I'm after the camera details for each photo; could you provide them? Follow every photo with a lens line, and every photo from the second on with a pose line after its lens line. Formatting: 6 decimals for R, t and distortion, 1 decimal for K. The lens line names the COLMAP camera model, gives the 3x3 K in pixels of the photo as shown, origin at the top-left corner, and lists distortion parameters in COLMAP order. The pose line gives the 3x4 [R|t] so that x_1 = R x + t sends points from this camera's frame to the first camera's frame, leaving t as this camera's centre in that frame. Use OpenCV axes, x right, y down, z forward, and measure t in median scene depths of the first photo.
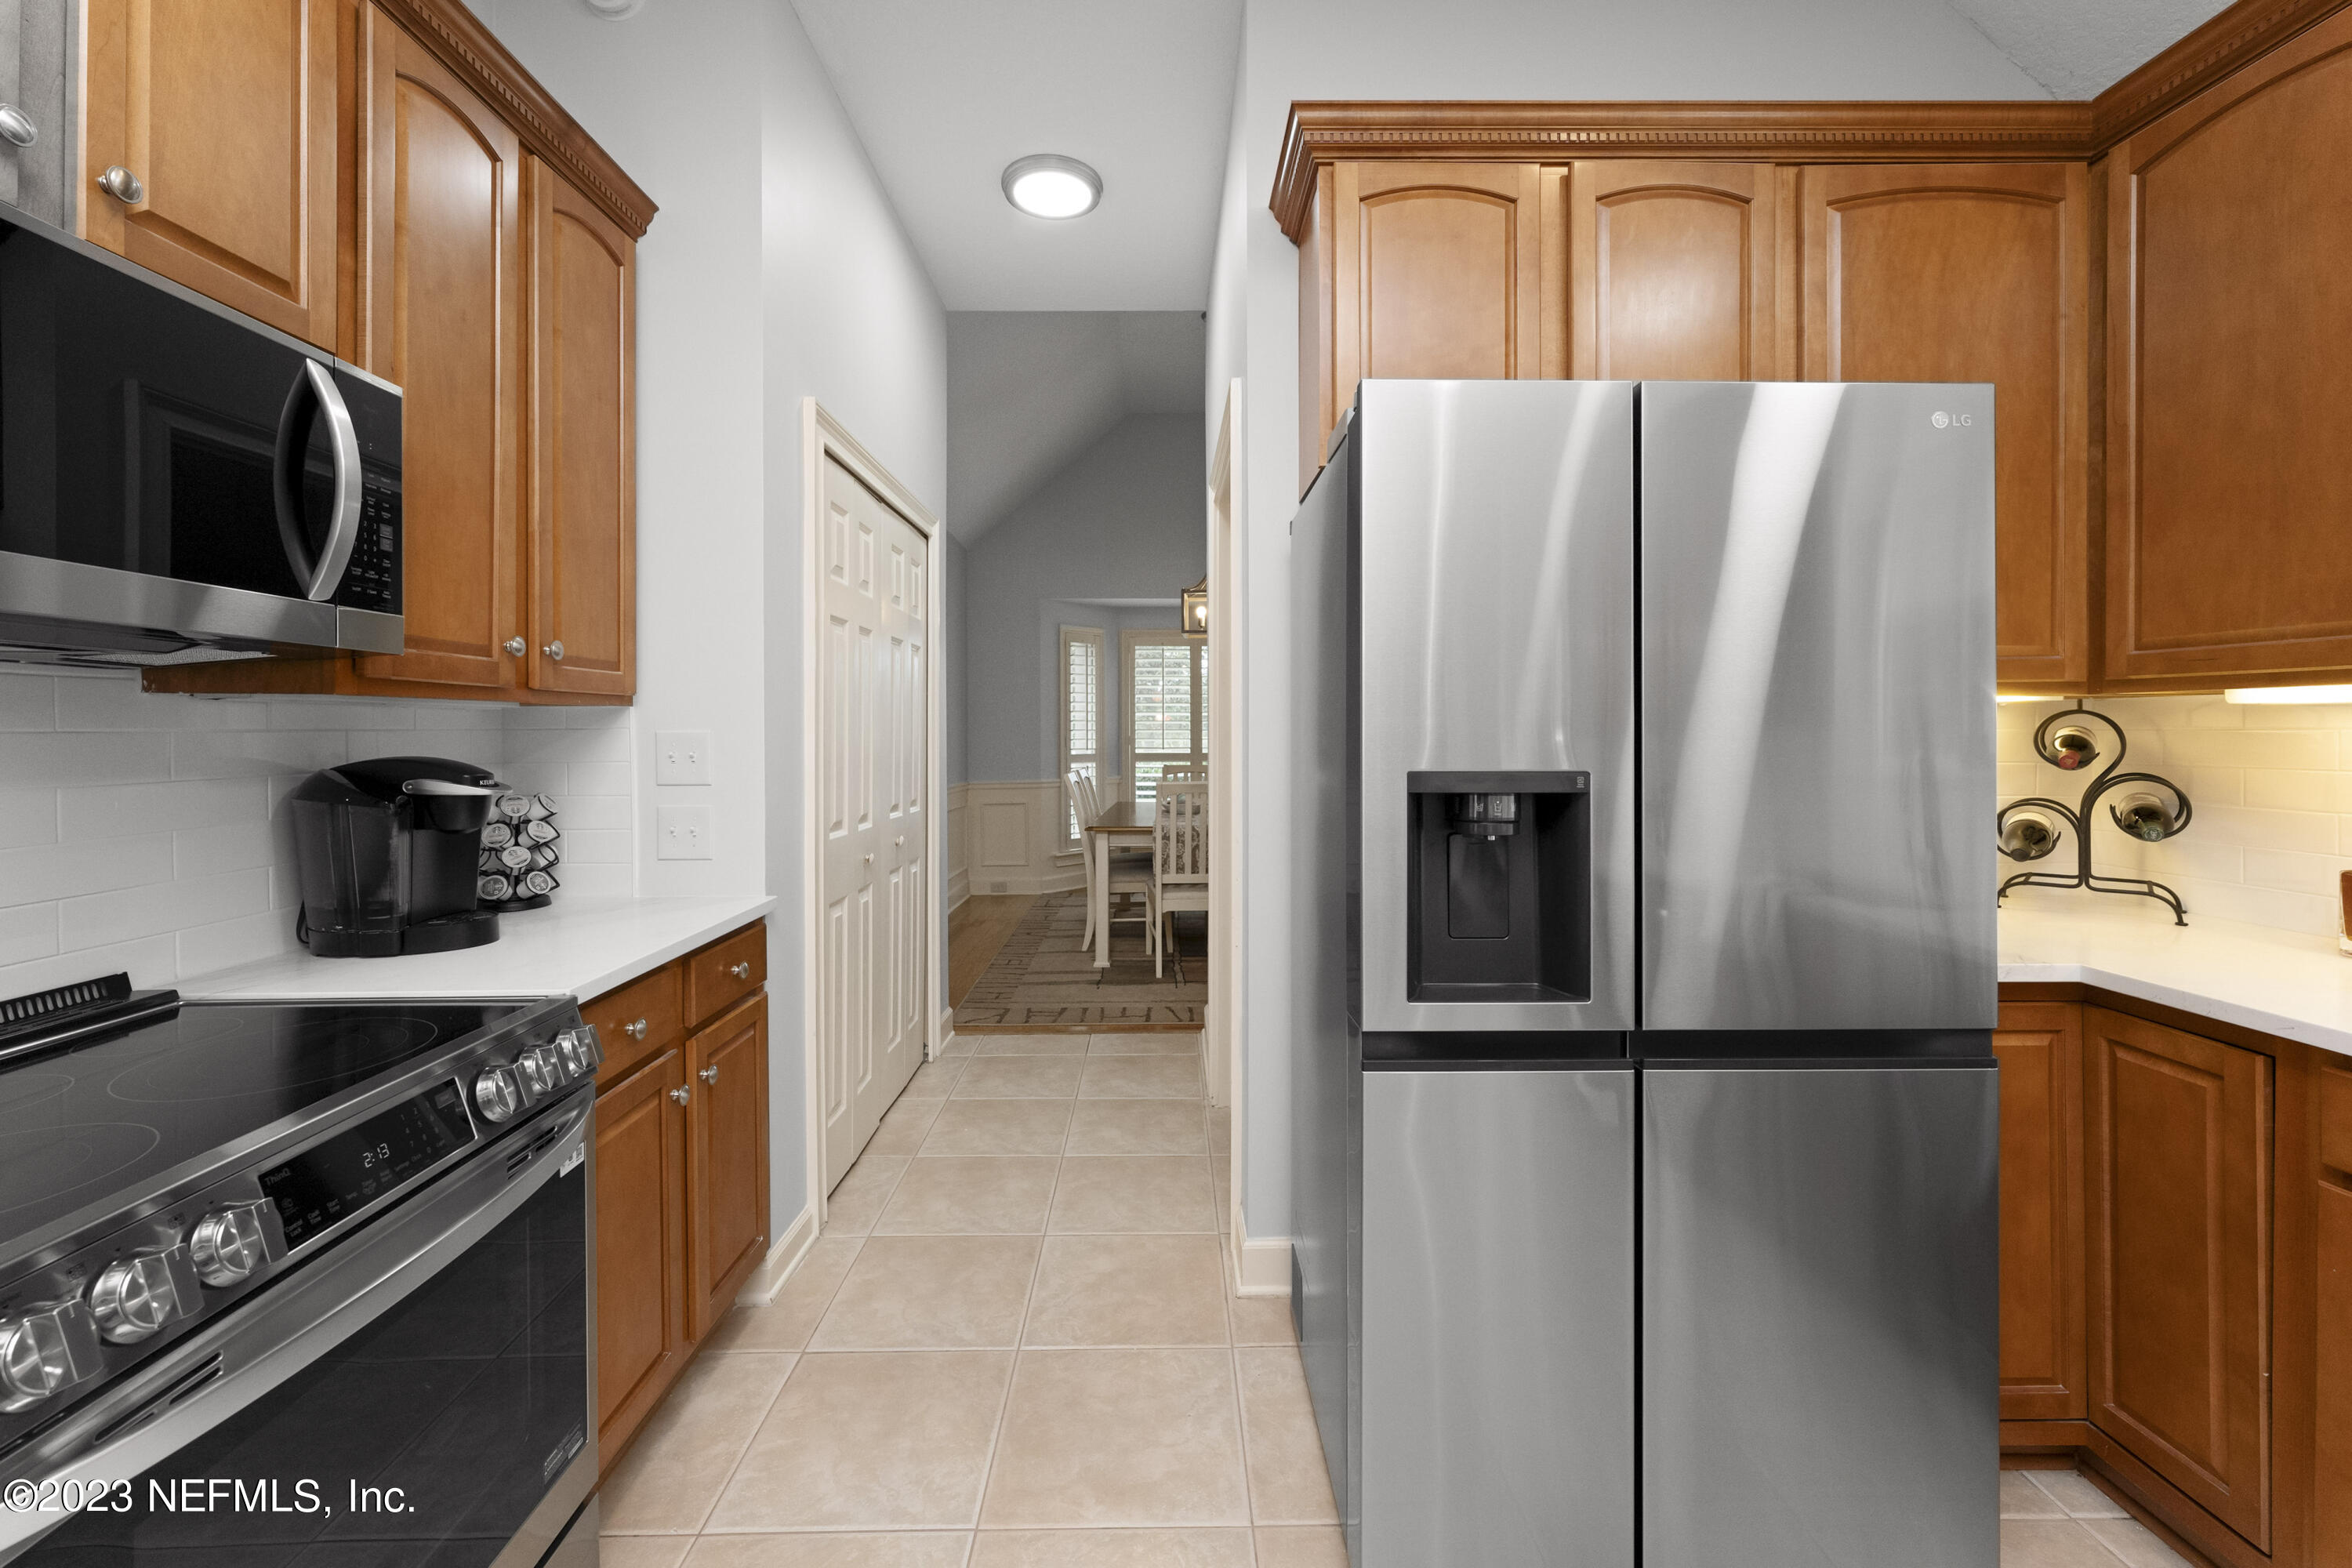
lens RADIAL K [[949.8, 0, 1171.5], [0, 949.8, 735.0], [0, 0, 1]] dist [0.000104, -0.000150]
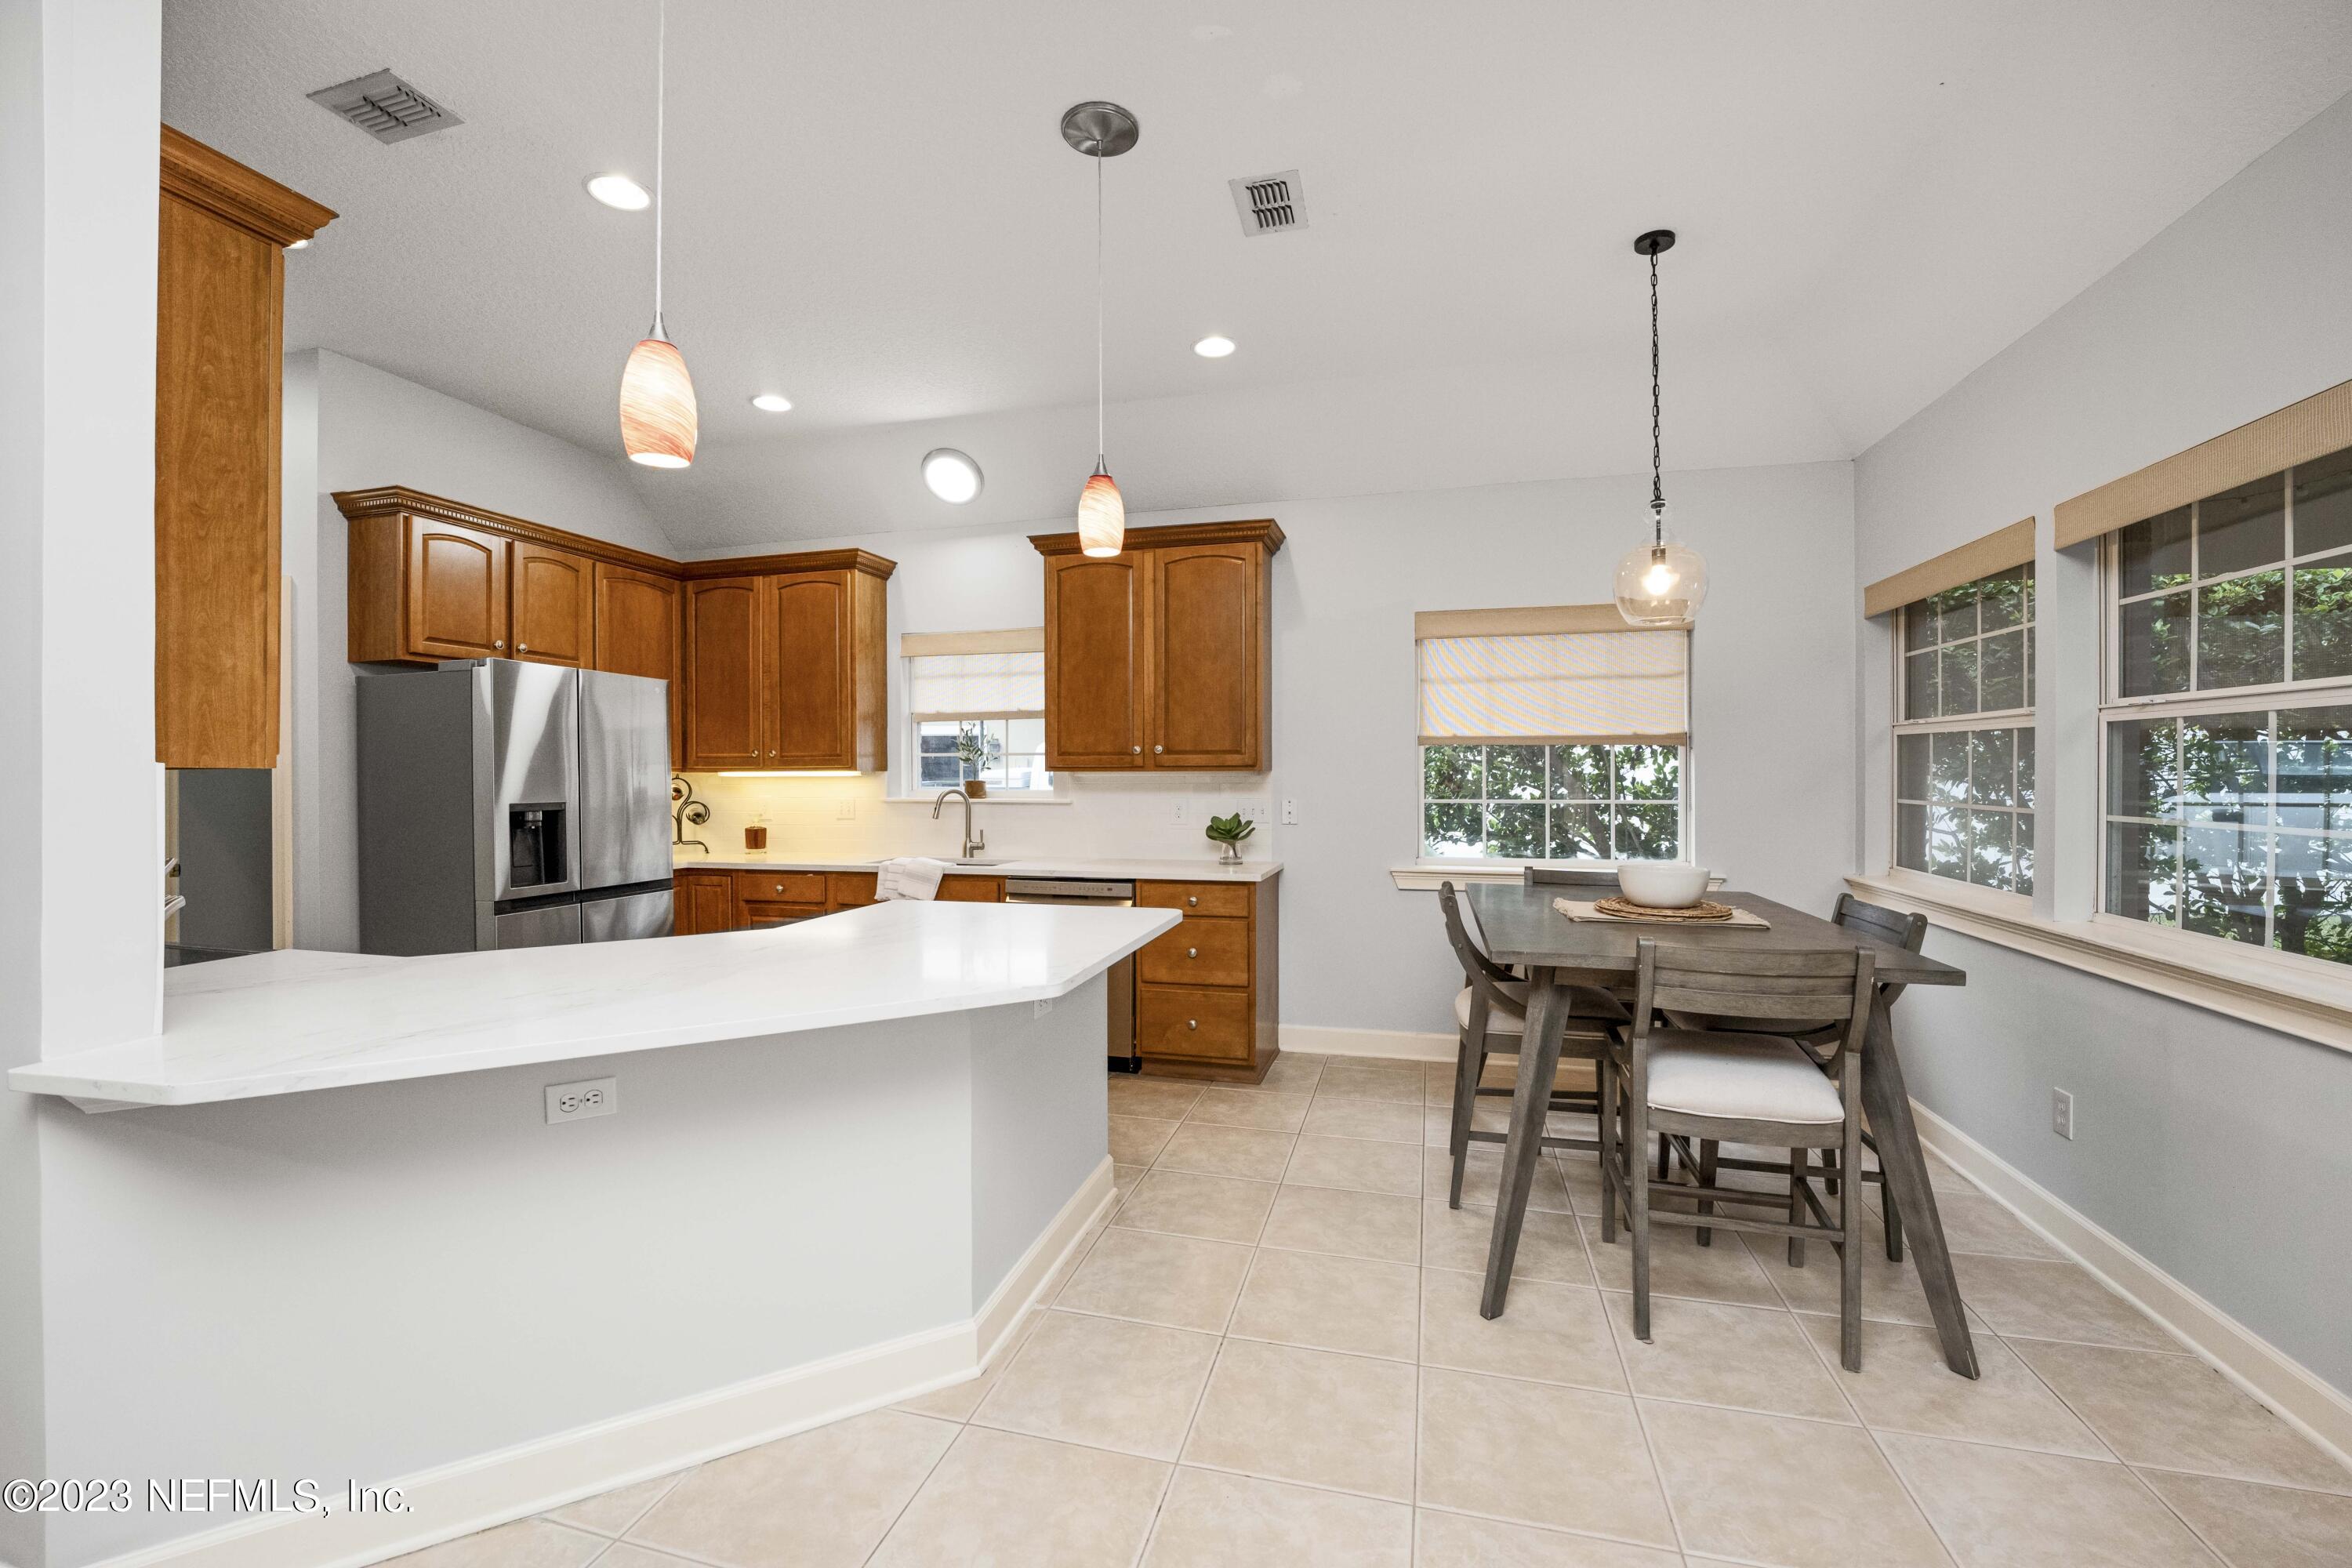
lens RADIAL K [[966.6, 0, 1176.0], [0, 966.6, 784.0], [0, 0, 1]] dist [-0.032981, 0.000016]
pose [[0.273071, -0.008772, 0.961954, -1.413952], [0.010599, 0.999925, 0.006110, -0.012187], [-0.961935, 0.008527, 0.273144, -1.219828]]
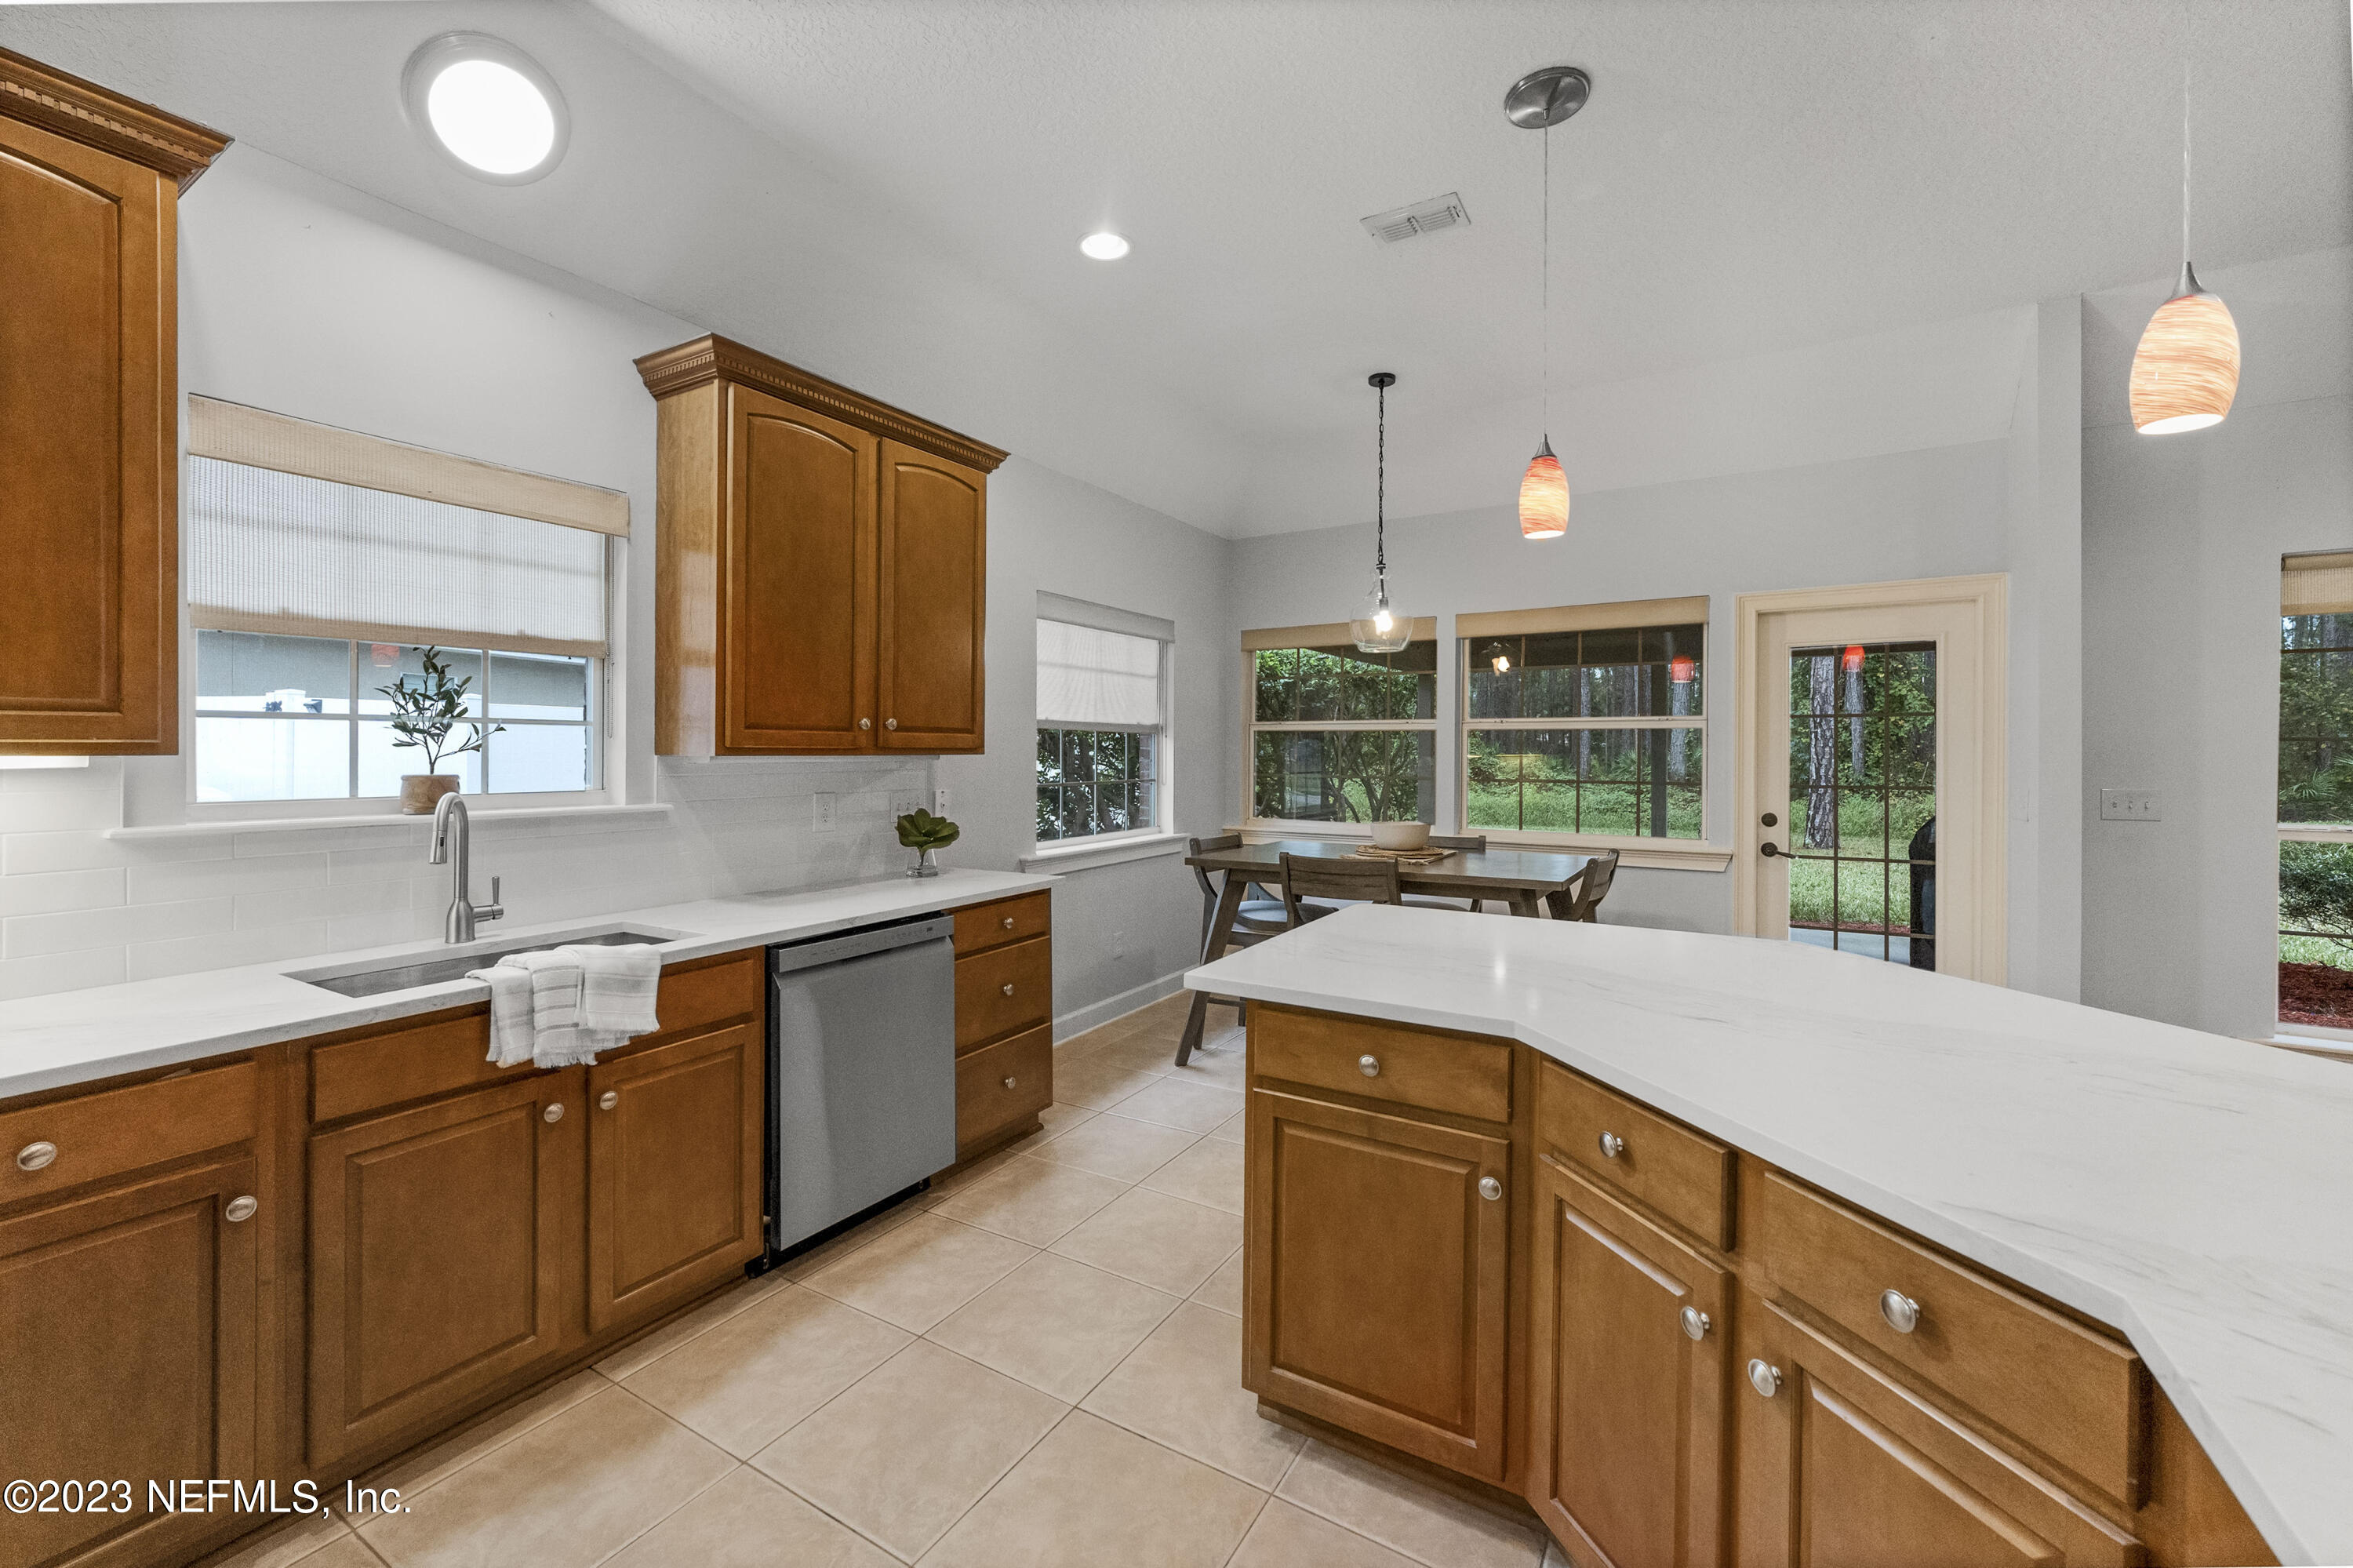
lens RADIAL K [[959.7, 0, 1177.2], [0, 959.7, 757.2], [0, 0, 1]] dist [-0.000070, 0.000072]
pose [[-0.853661, -0.000287, 0.520829, -0.355832], [0.007221, 0.999897, 0.012386, -0.045524], [-0.520780, 0.014334, -0.853571, 0.757116]]
